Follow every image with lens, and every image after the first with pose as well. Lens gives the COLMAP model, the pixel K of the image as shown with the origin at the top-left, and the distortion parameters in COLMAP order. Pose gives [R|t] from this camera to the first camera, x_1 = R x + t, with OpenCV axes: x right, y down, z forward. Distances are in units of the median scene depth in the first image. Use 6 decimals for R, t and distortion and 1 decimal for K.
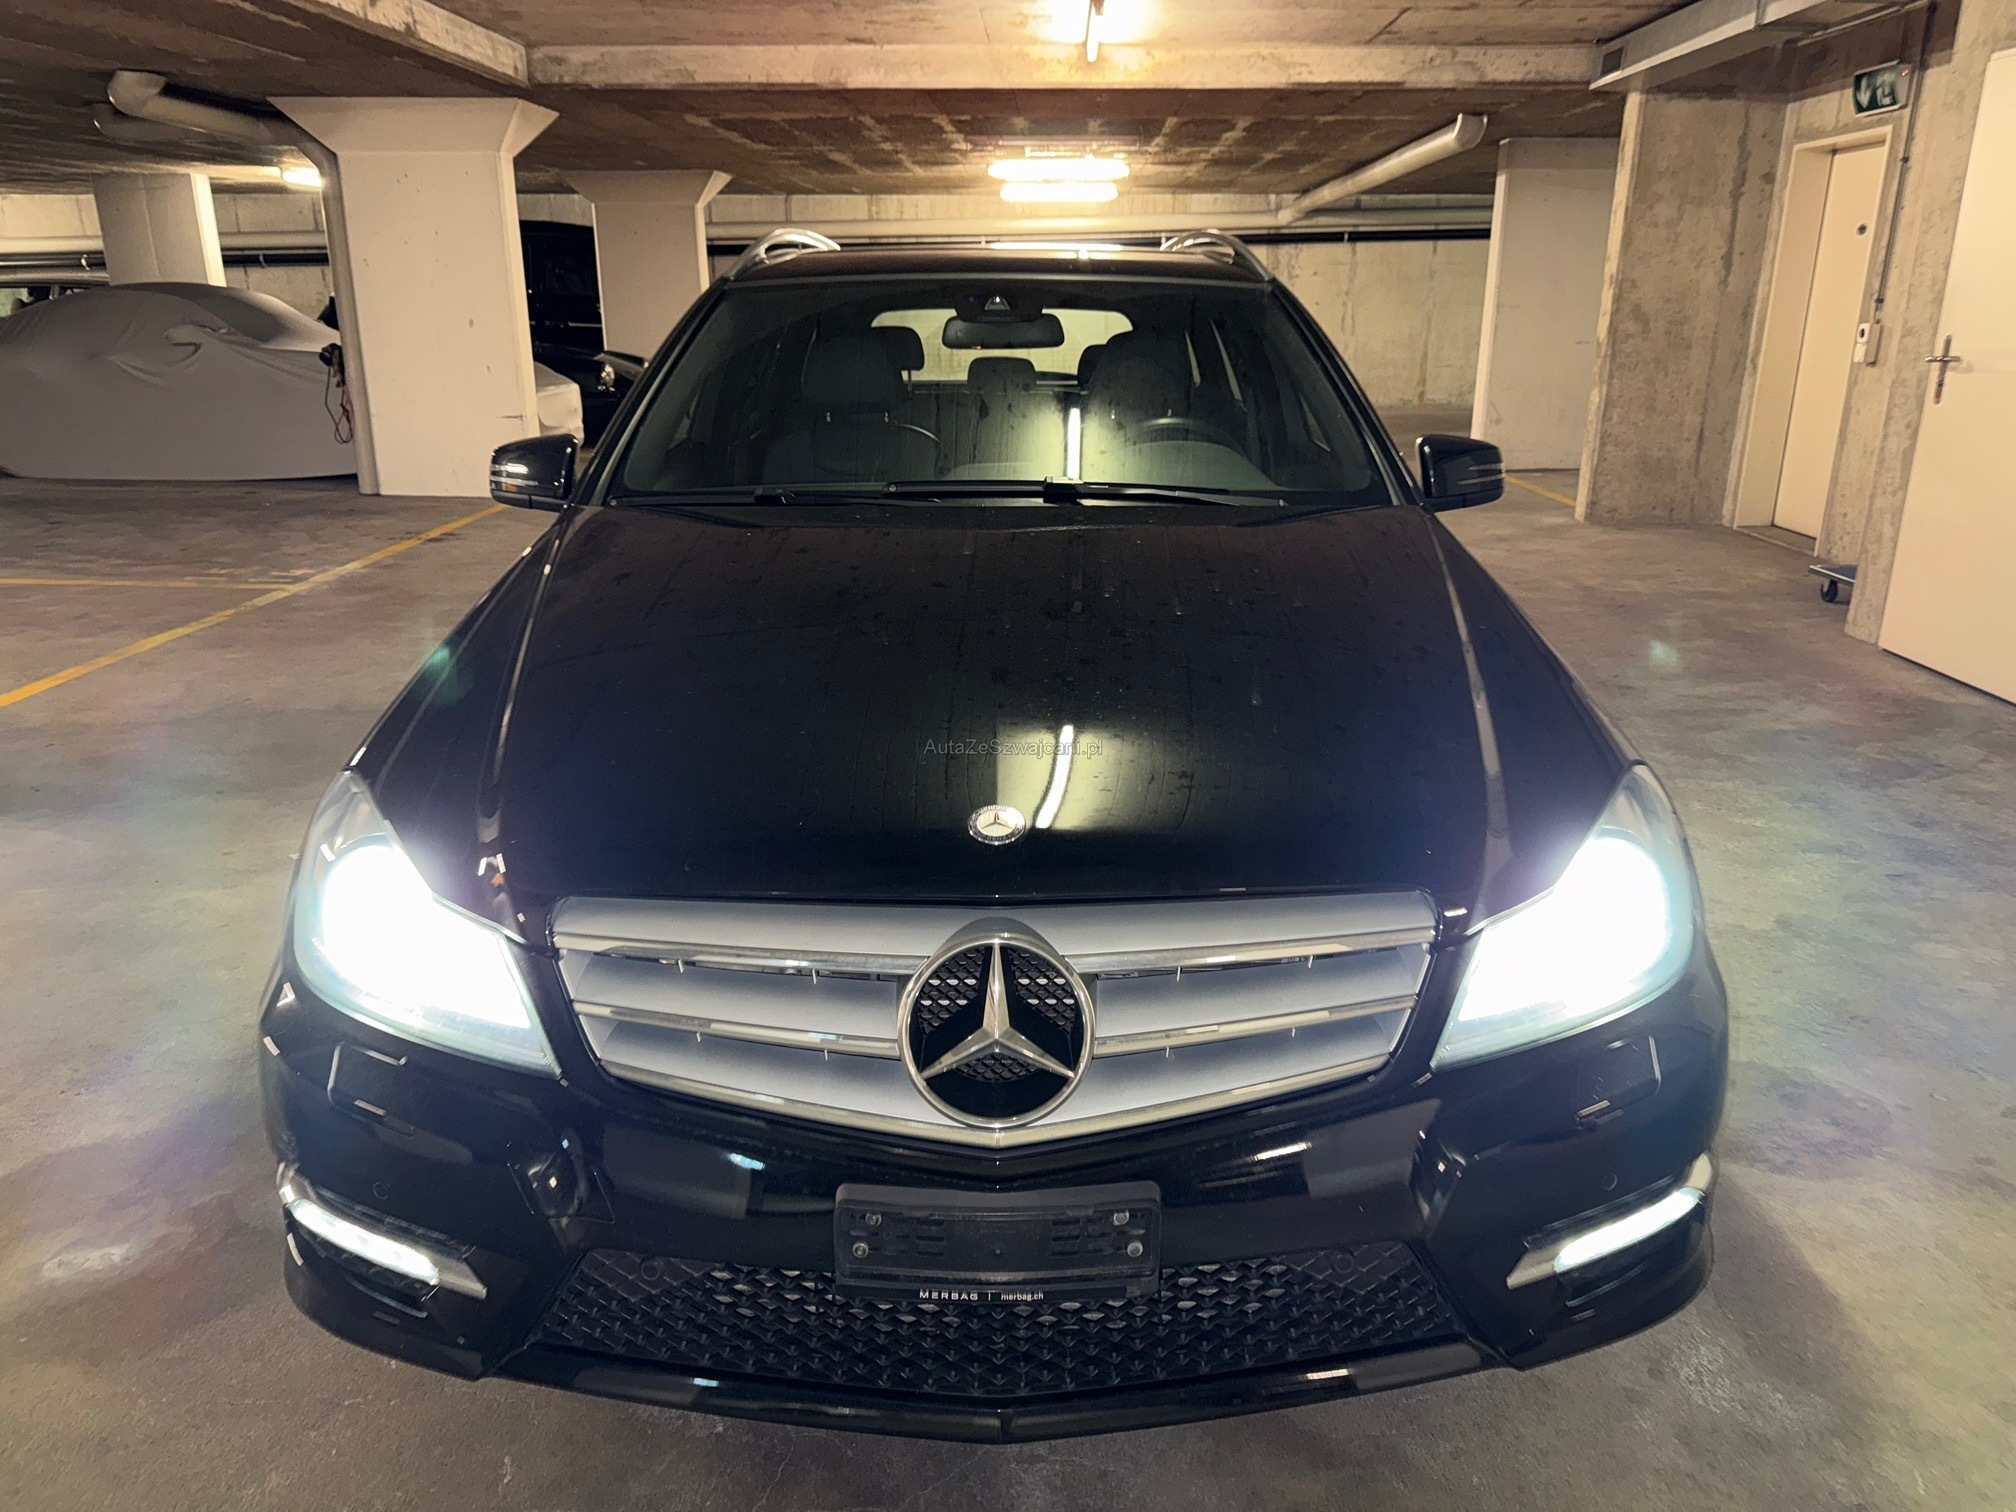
lens RADIAL K [[1498.2, 0, 1014.0], [0, 1498.2, 765.8], [0, 0, 1]] dist [-0.014018, -0.008254]
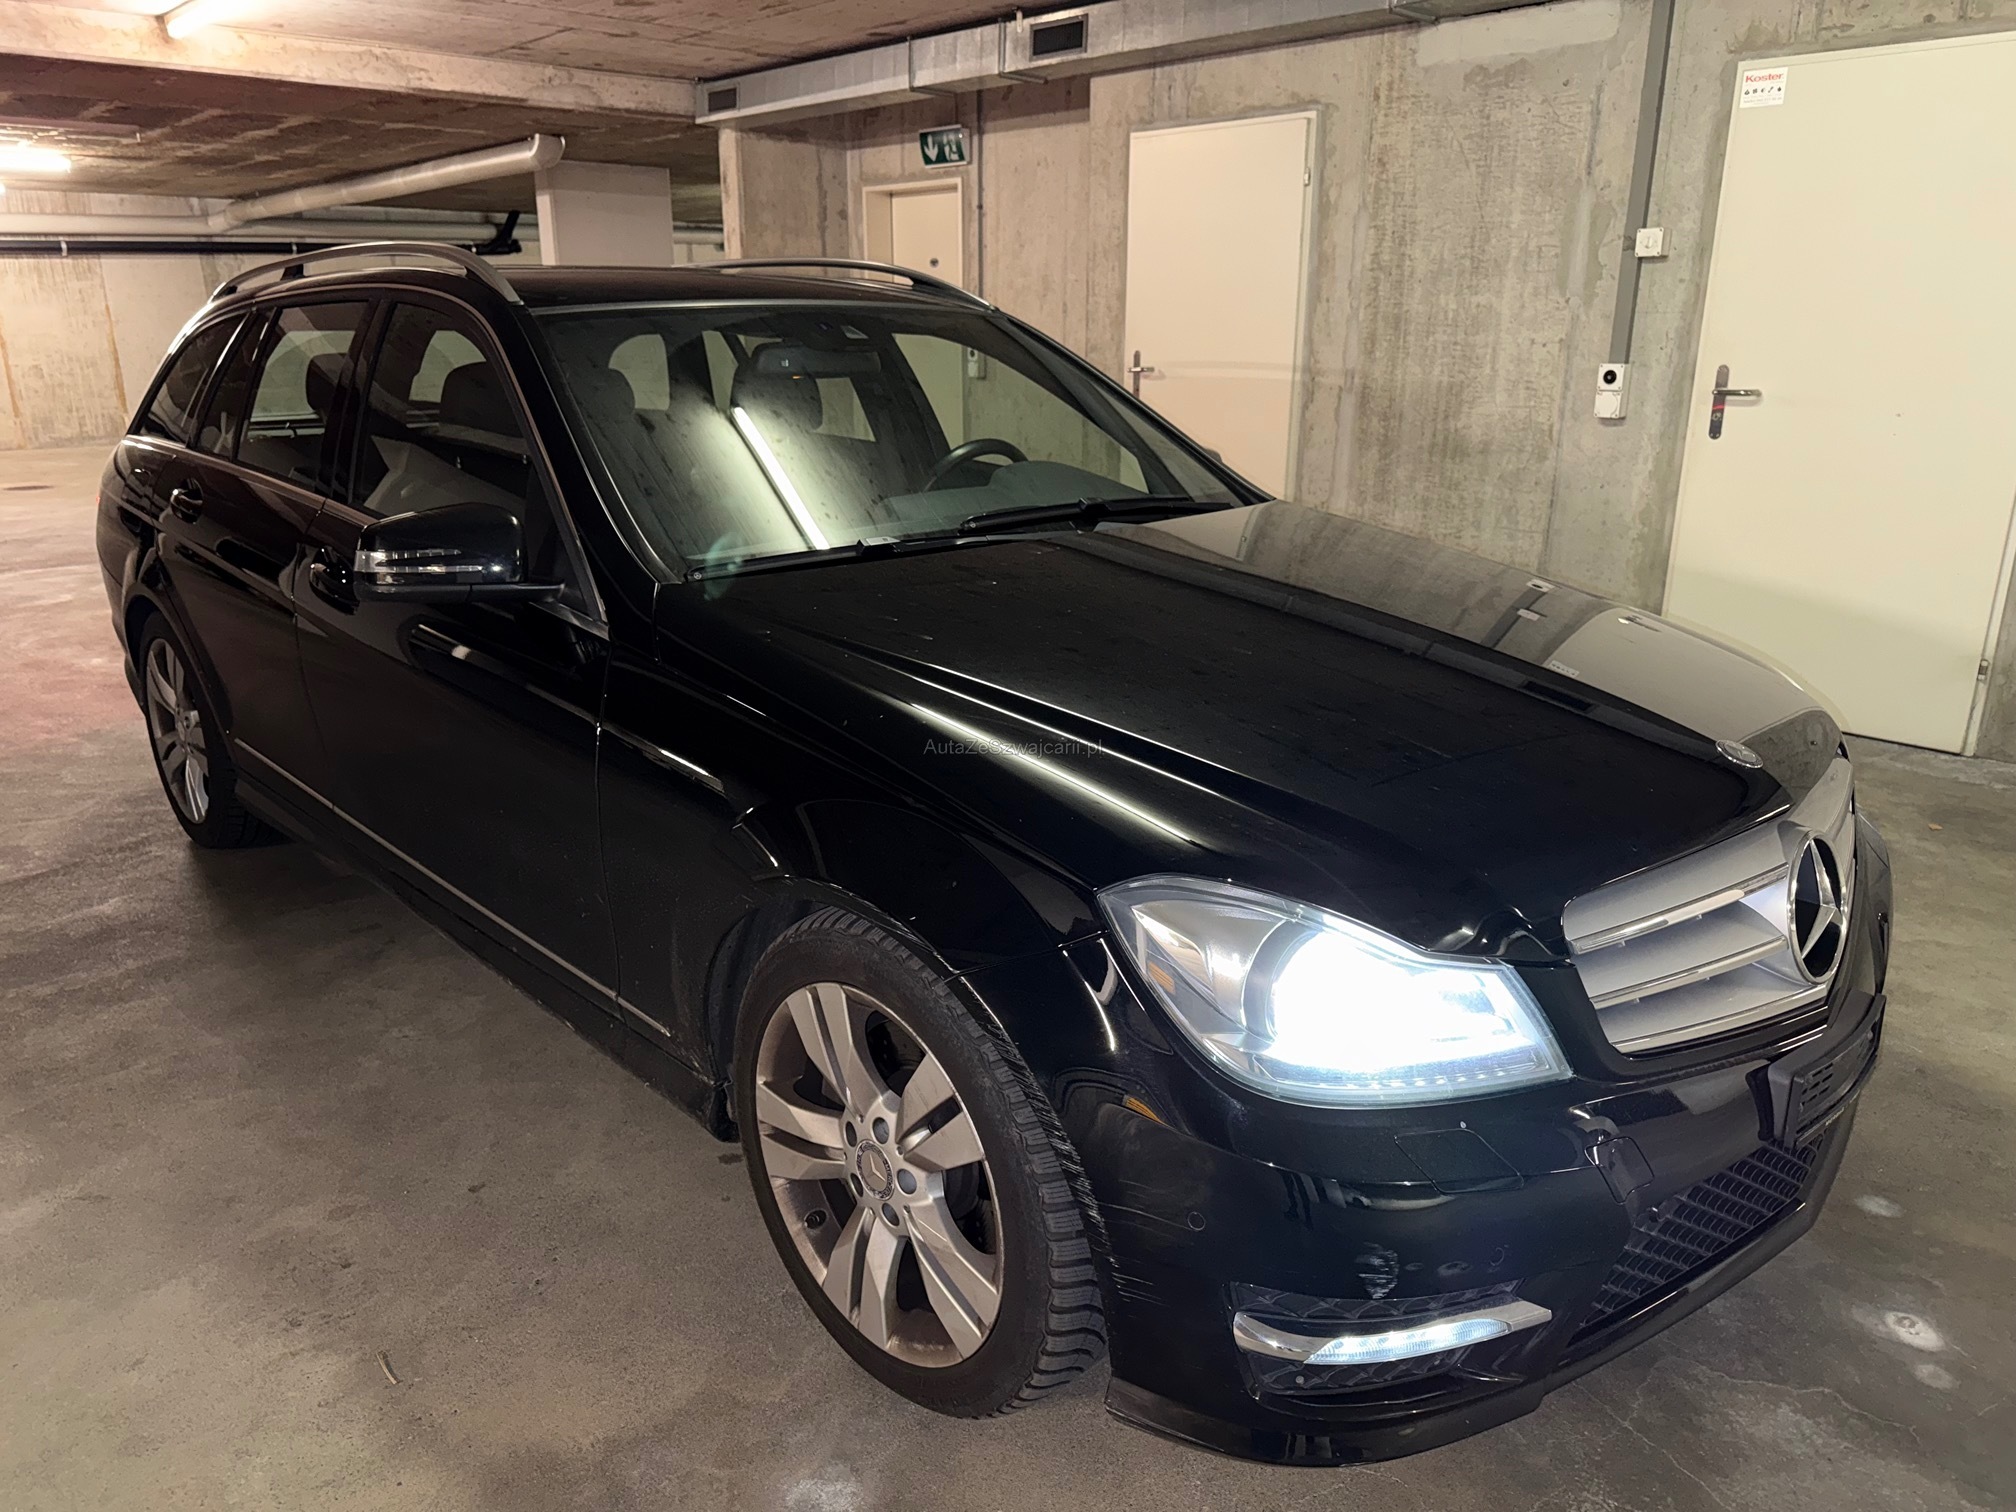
lens RADIAL K [[1498.2, 0, 1025.4], [0, 1498.2, 751.2], [0, 0, 1]] dist [-0.014018, -0.008254]
pose [[0.718032, -0.184317, 0.671161, -0.244187], [0.196610, 0.978738, 0.058446, -0.029752], [-0.667664, 0.089991, 0.739004, 0.091526]]
